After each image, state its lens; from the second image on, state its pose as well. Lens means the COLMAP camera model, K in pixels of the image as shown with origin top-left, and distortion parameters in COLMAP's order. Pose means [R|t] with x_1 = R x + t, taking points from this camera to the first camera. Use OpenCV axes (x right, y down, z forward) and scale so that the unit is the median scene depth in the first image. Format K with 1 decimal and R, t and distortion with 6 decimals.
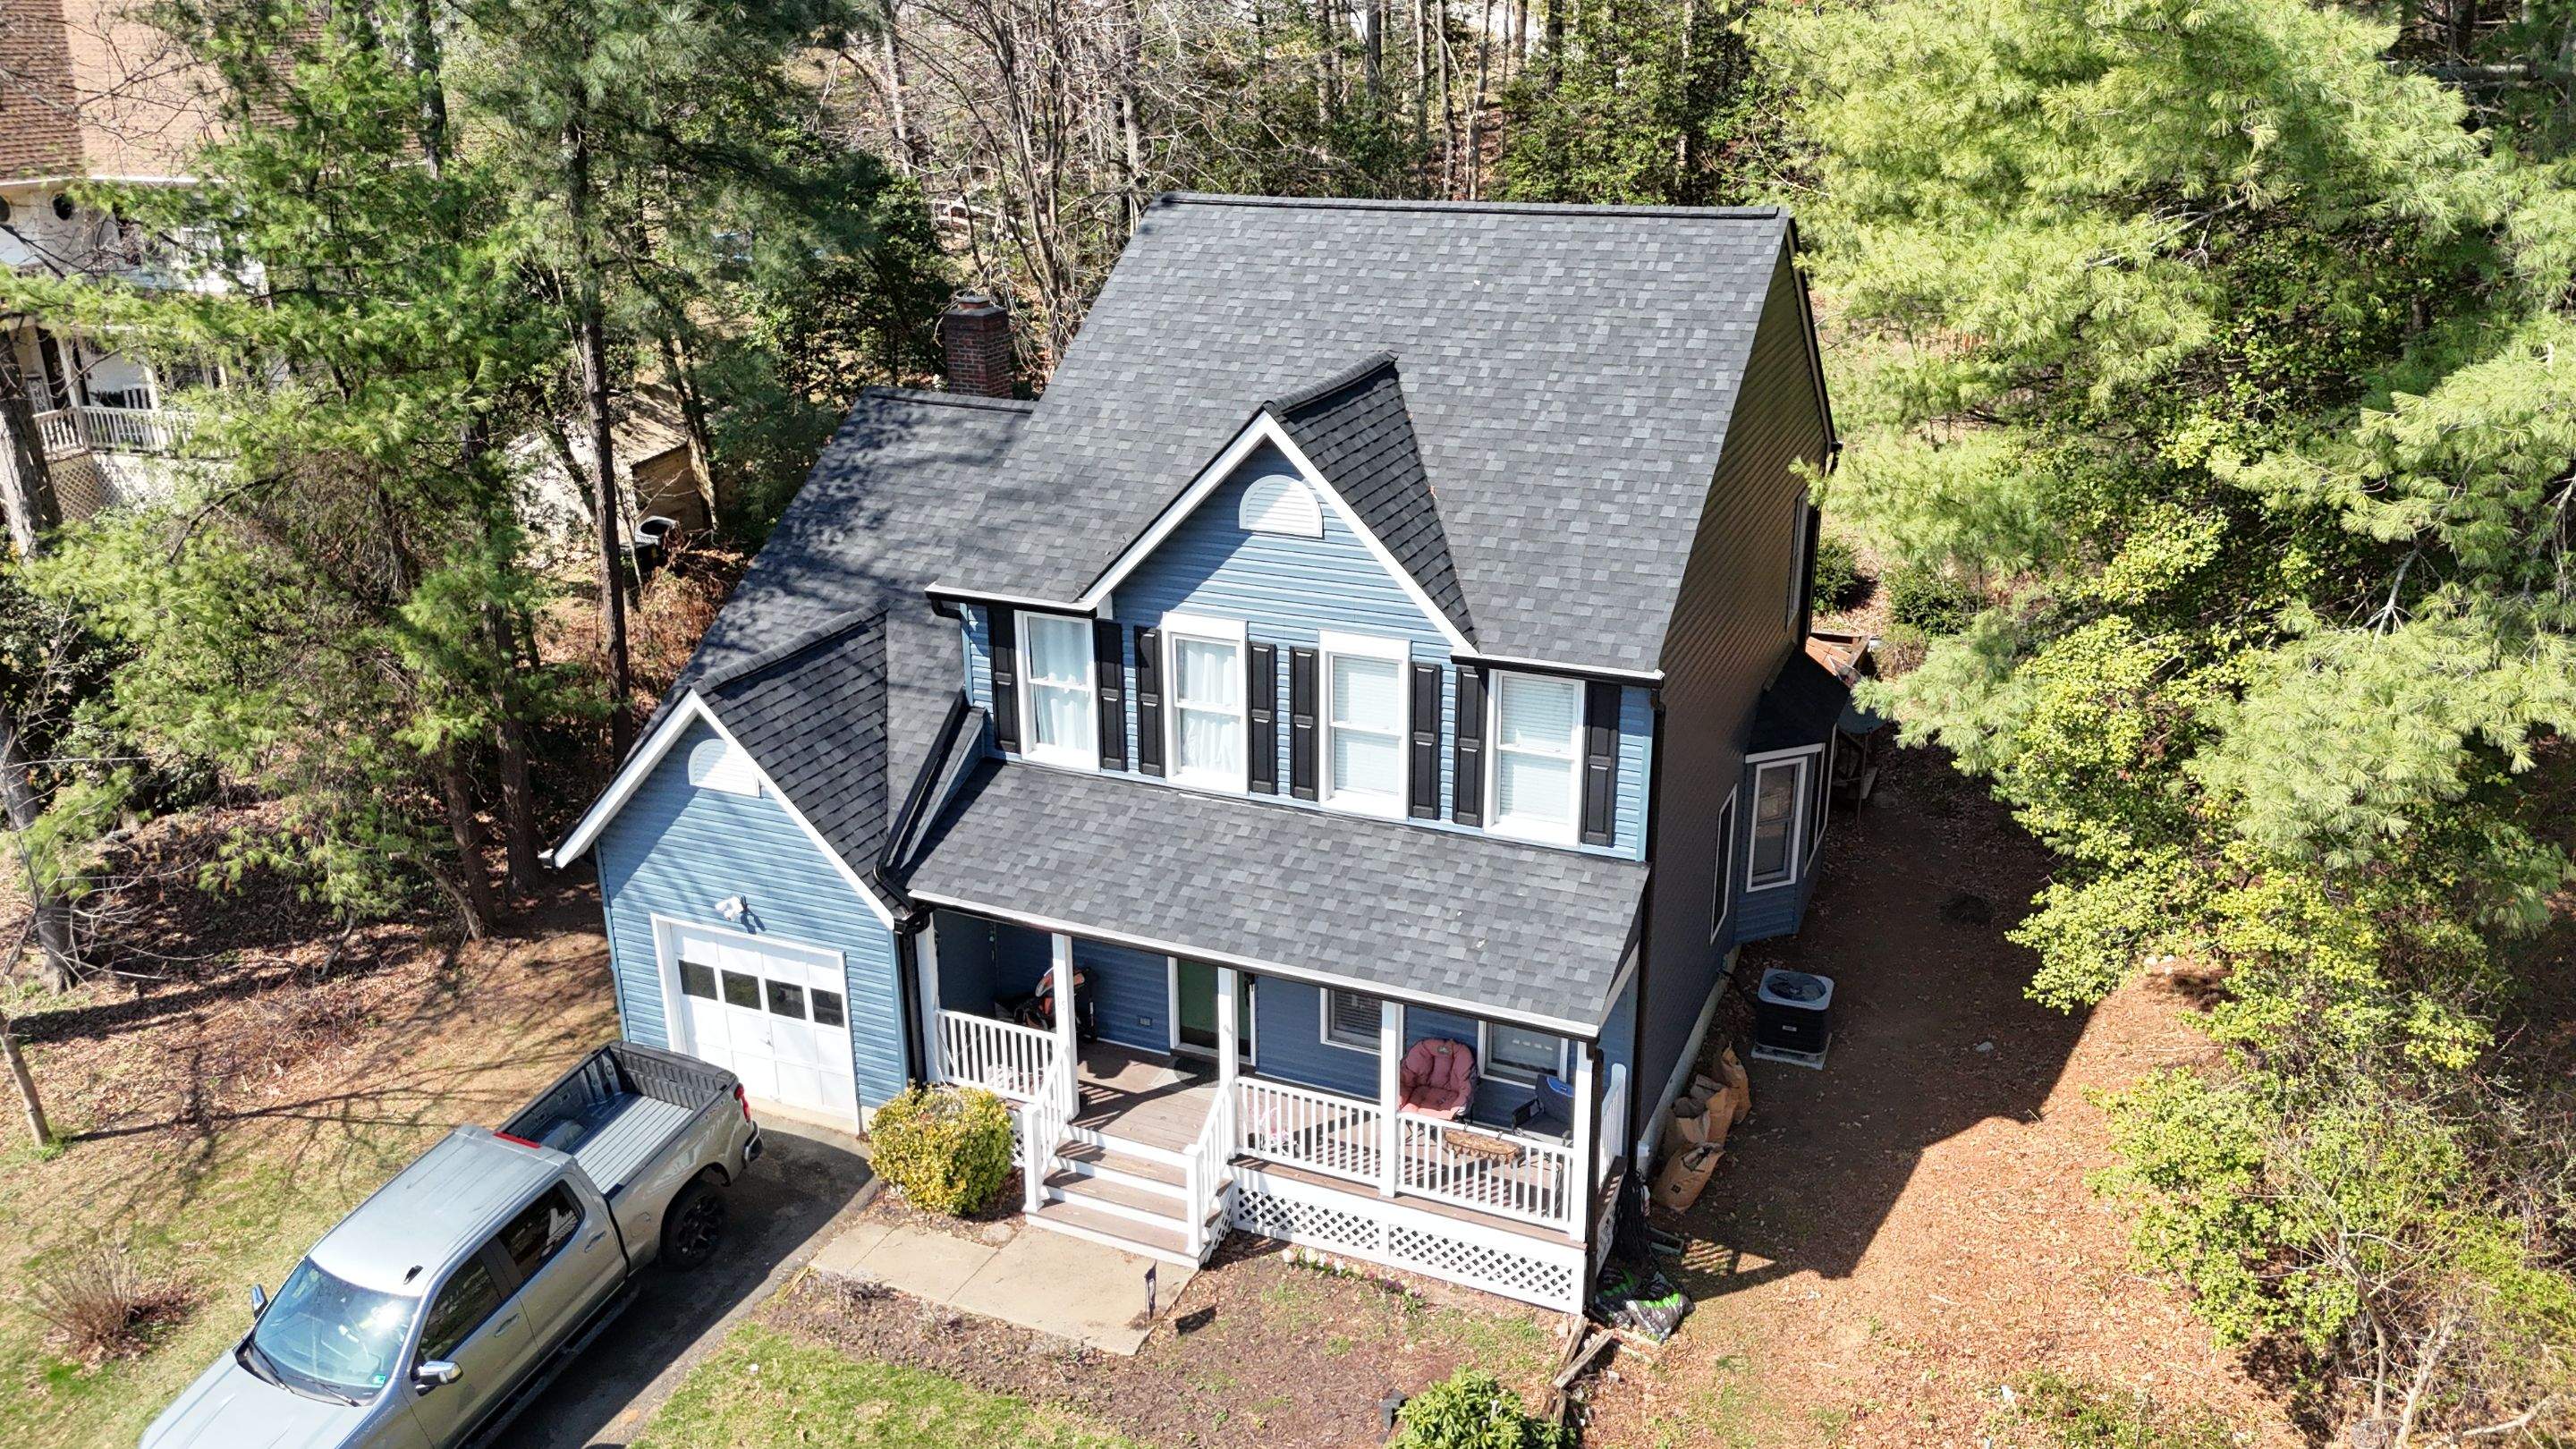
lens RADIAL K [[1927.4, 0, 1290.3], [0, 1927.4, 719.4], [0, 0, 1]] dist [0.081898, -0.071630]
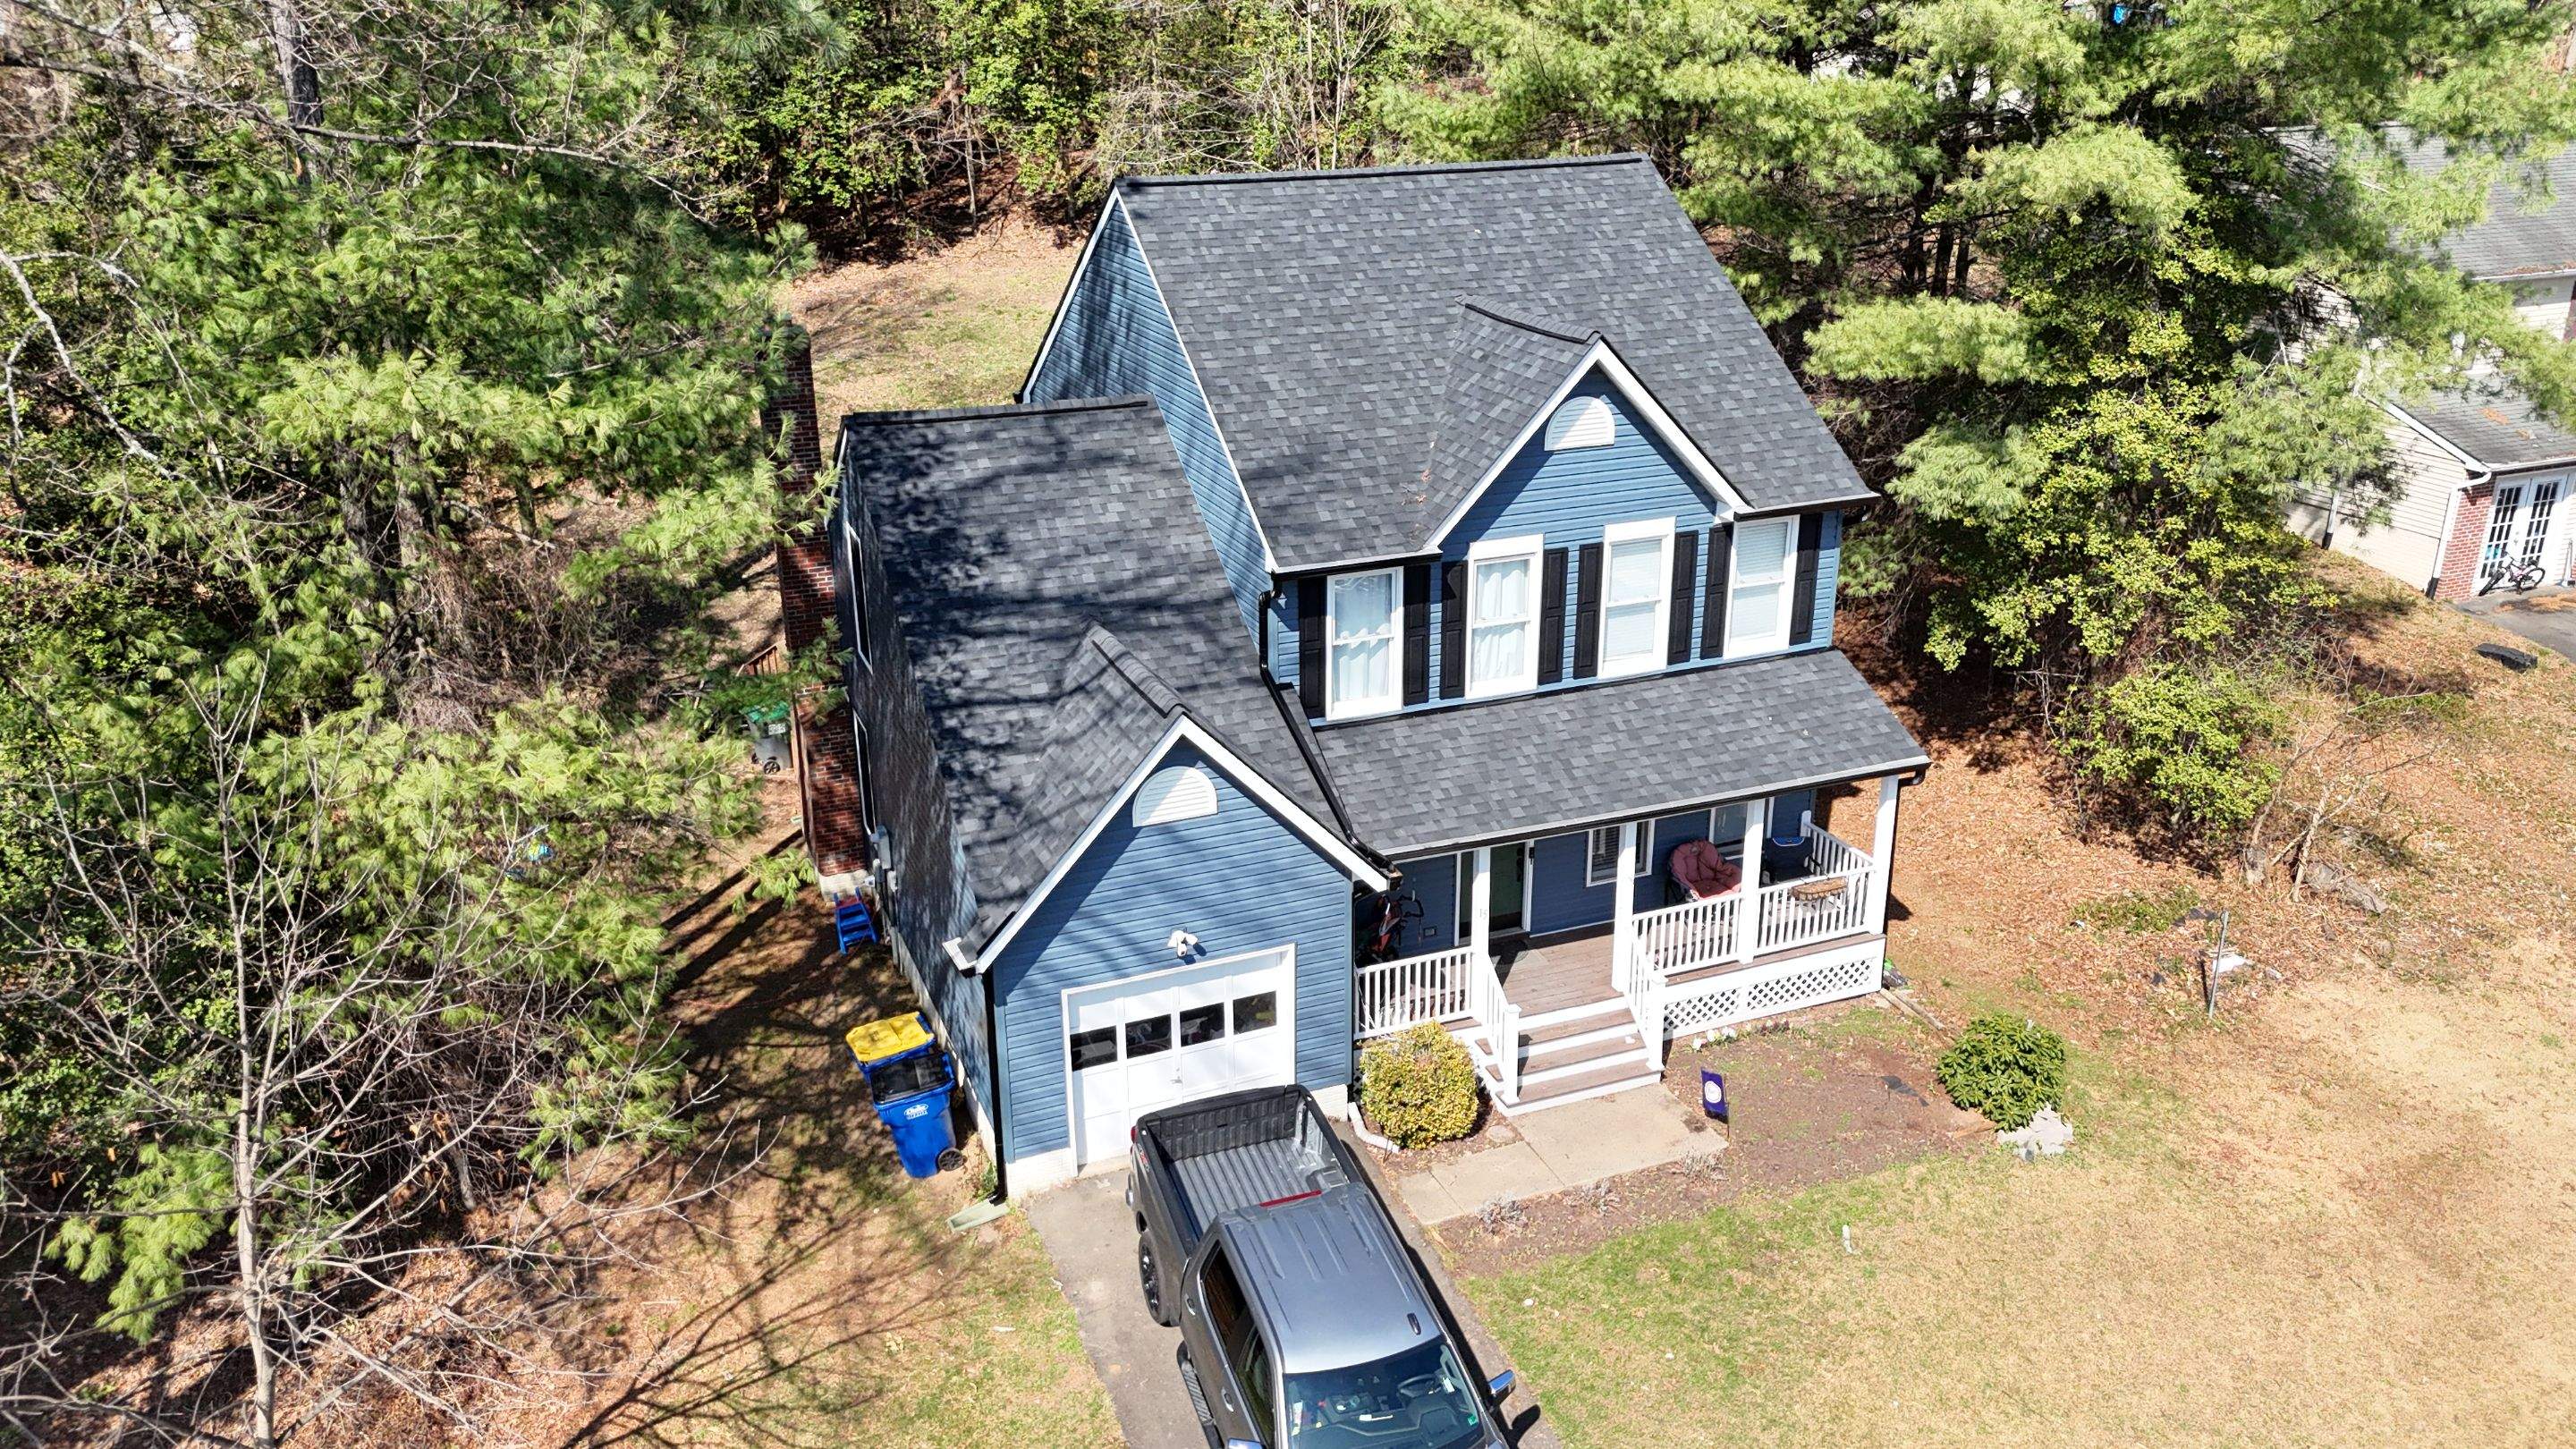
lens RADIAL K [[1927.4, 0, 1290.3], [0, 1927.4, 719.4], [0, 0, 1]] dist [0.081898, -0.071630]
pose [[0.695888, -0.248278, 0.673868, -0.904915], [0.247333, 0.963790, 0.099680, -0.093826], [-0.674215, 0.097304, 0.732097, 0.271753]]
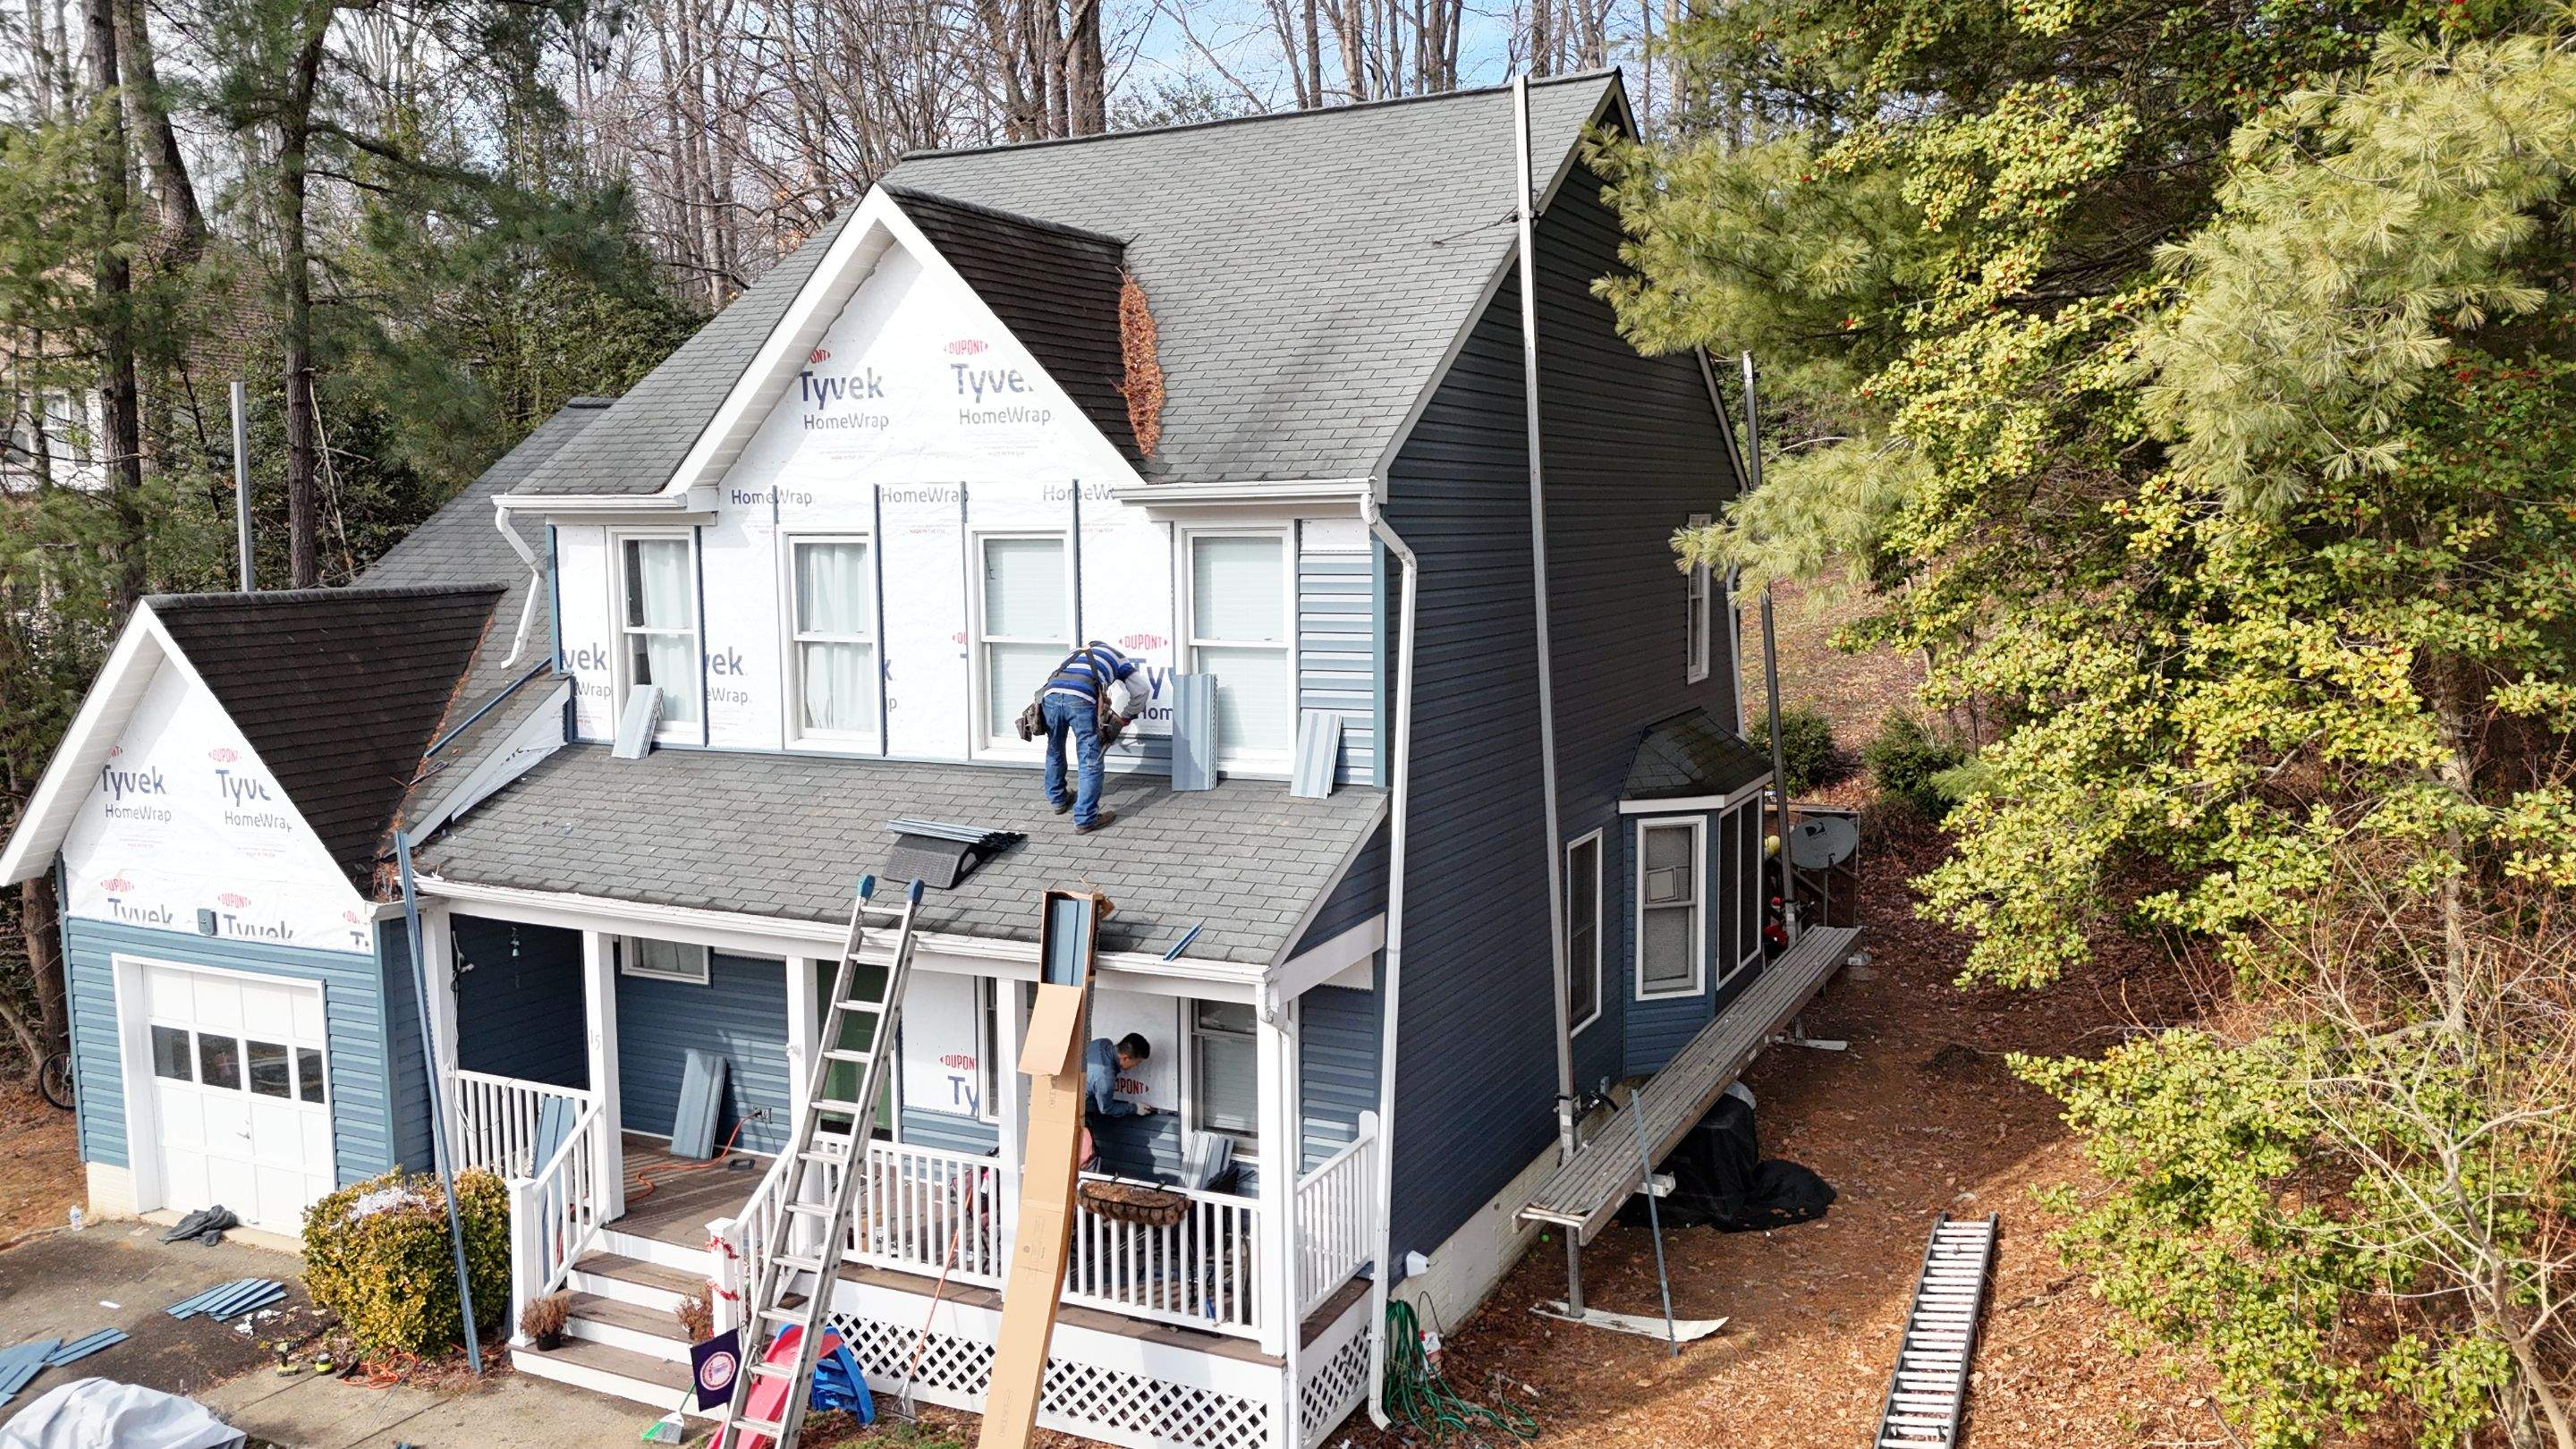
lens RADIAL K [[1927.4, 0, 1290.3], [0, 1927.4, 719.4], [0, 0, 1]] dist [0.081898, -0.071630]
pose [[0.998581, 0.006861, -0.052803, 0.171800], [-0.019388, 0.970439, -0.240566, 0.201171], [0.049591, 0.241249, 0.969195, 0.298890]]
